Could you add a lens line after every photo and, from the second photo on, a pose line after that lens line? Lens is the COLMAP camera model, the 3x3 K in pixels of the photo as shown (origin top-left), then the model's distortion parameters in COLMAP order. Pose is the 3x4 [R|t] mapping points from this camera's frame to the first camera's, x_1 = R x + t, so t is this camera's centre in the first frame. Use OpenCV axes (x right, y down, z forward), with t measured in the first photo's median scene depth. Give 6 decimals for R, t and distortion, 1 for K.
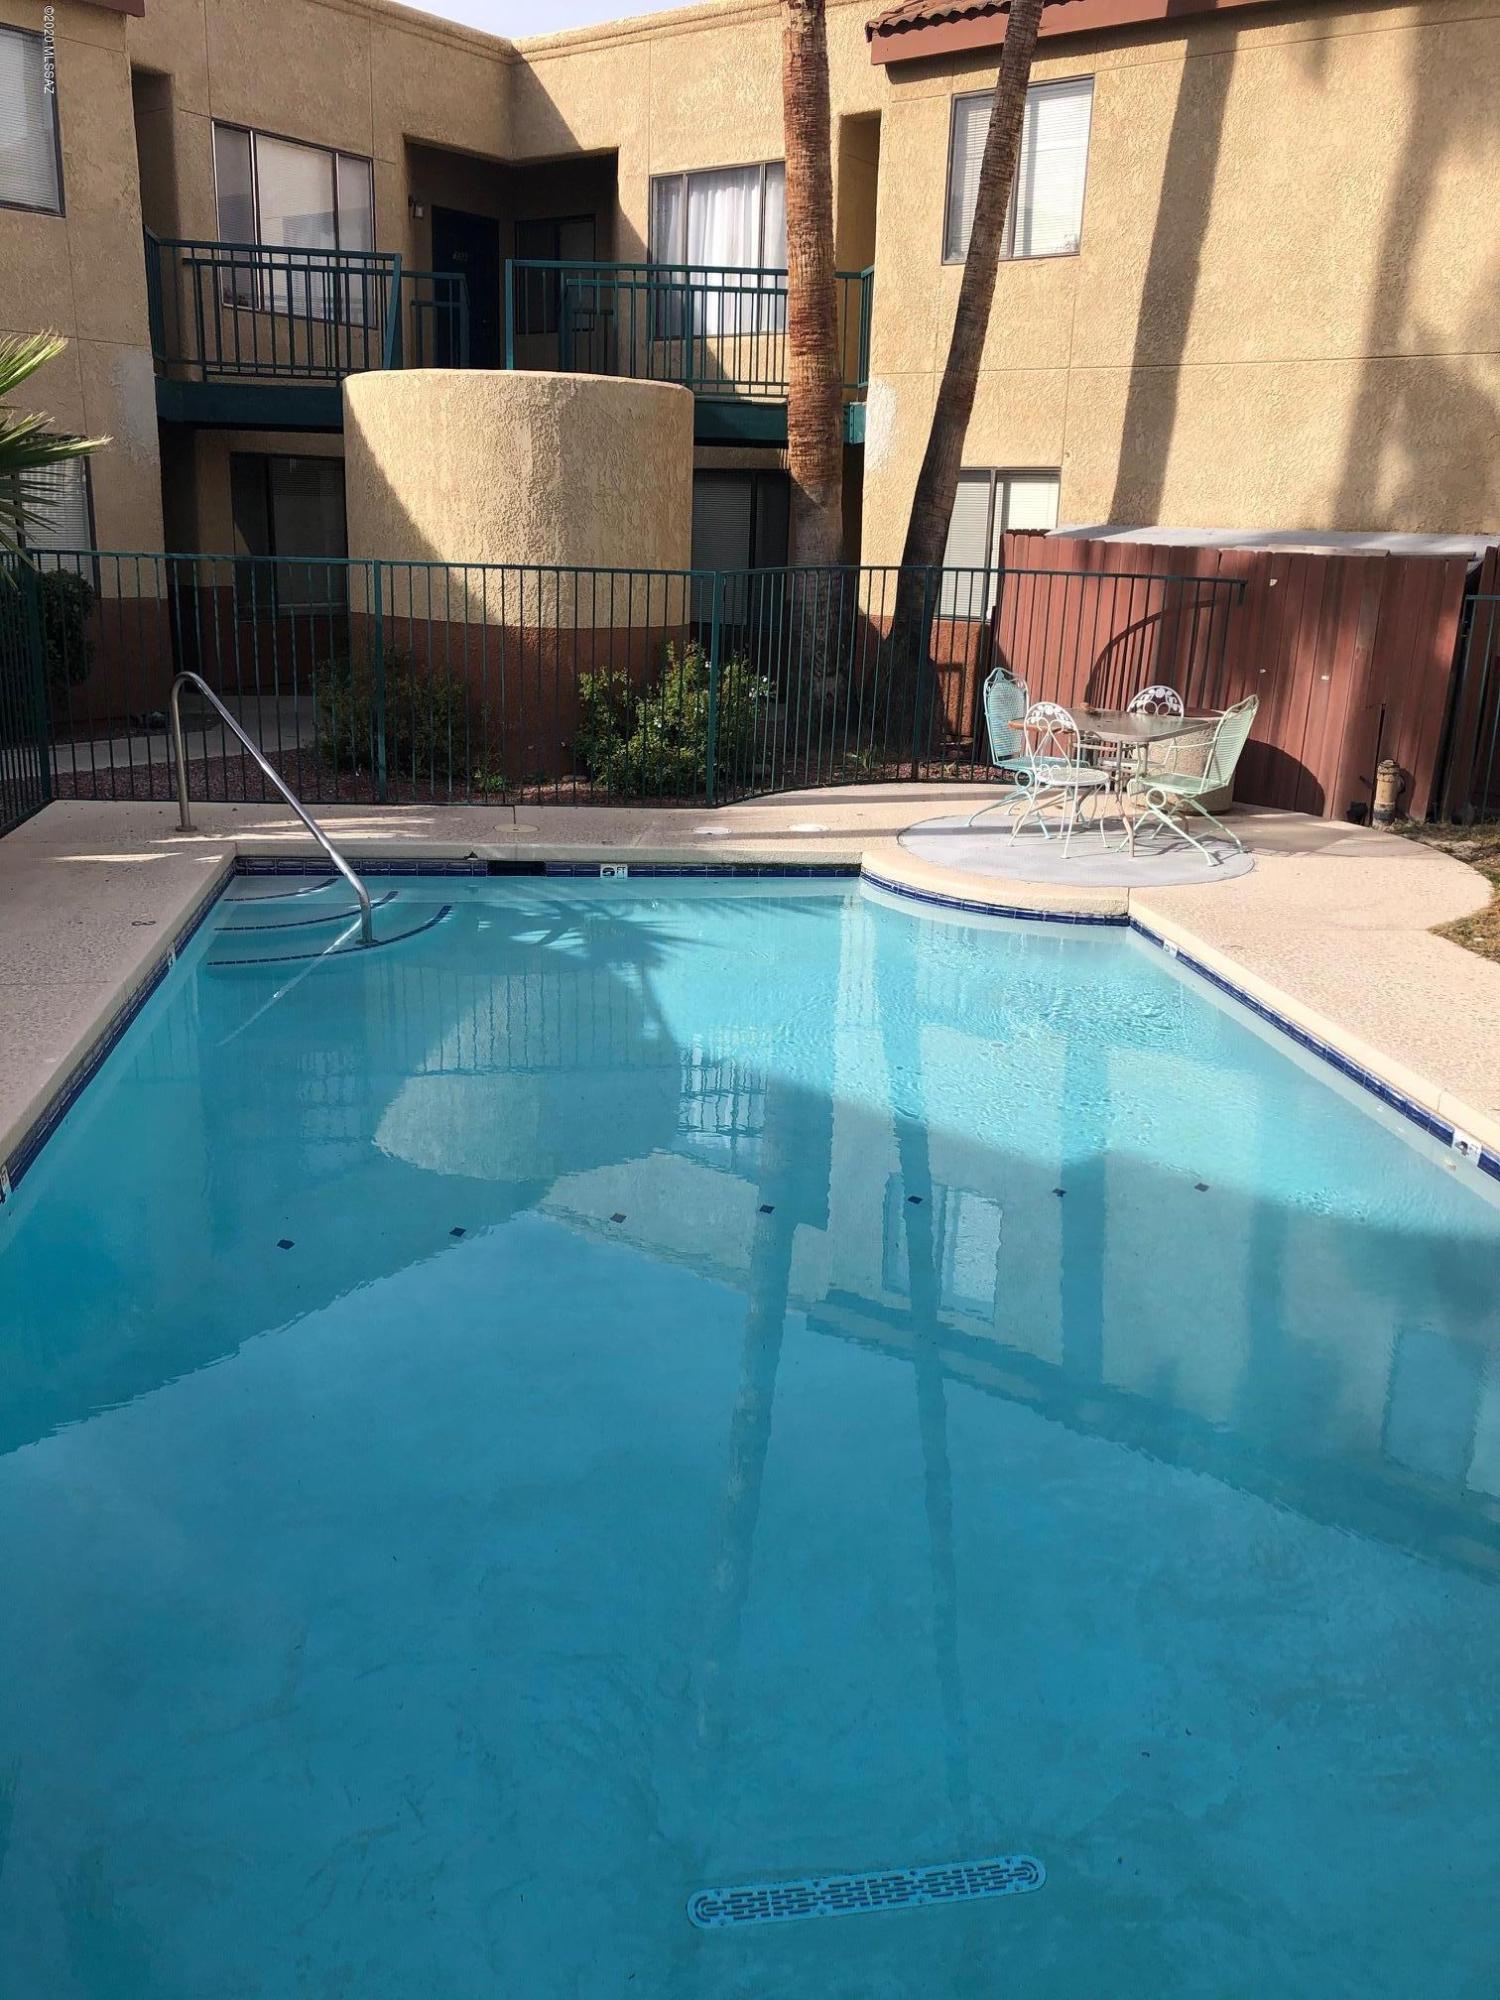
lens RADIAL K [[1629.3, 0, 745.6], [0, 1629.3, 971.5], [0, 0, 1]] dist [-0.008313, 0.012047]
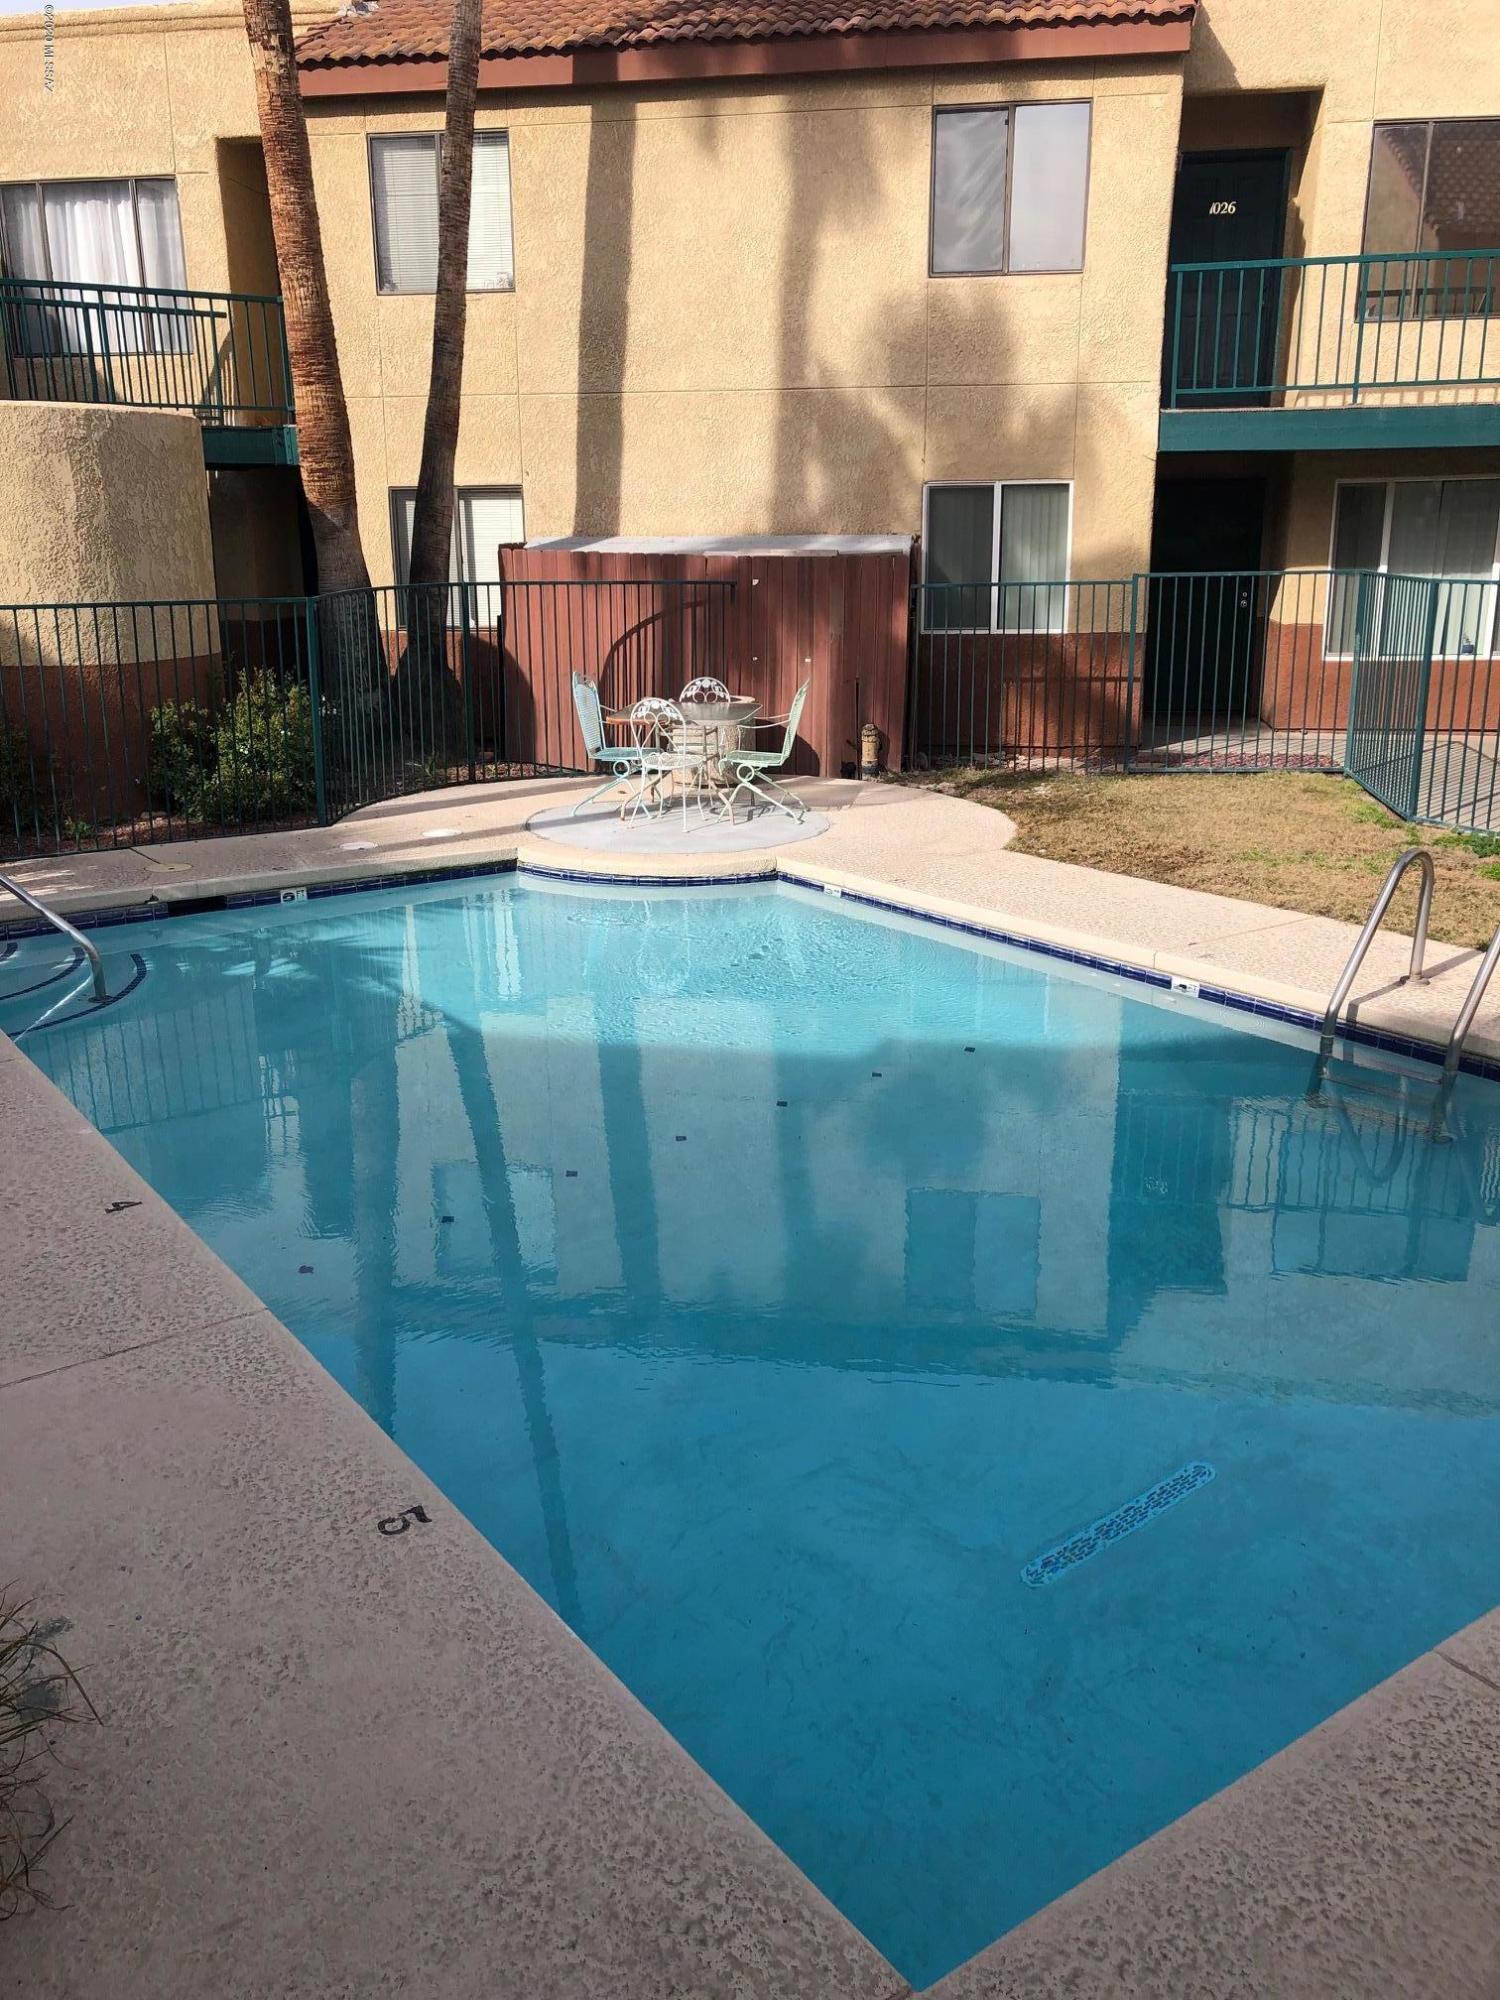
lens RADIAL K [[1633.3, 0, 751.9], [0, 1633.3, 997.3], [0, 0, 1]] dist [-0.045052, 0.035908]
pose [[0.877307, -0.161262, 0.452026, -0.248539], [0.153933, 0.986646, 0.053232, -0.007141], [-0.454574, 0.022881, 0.890415, -0.032873]]
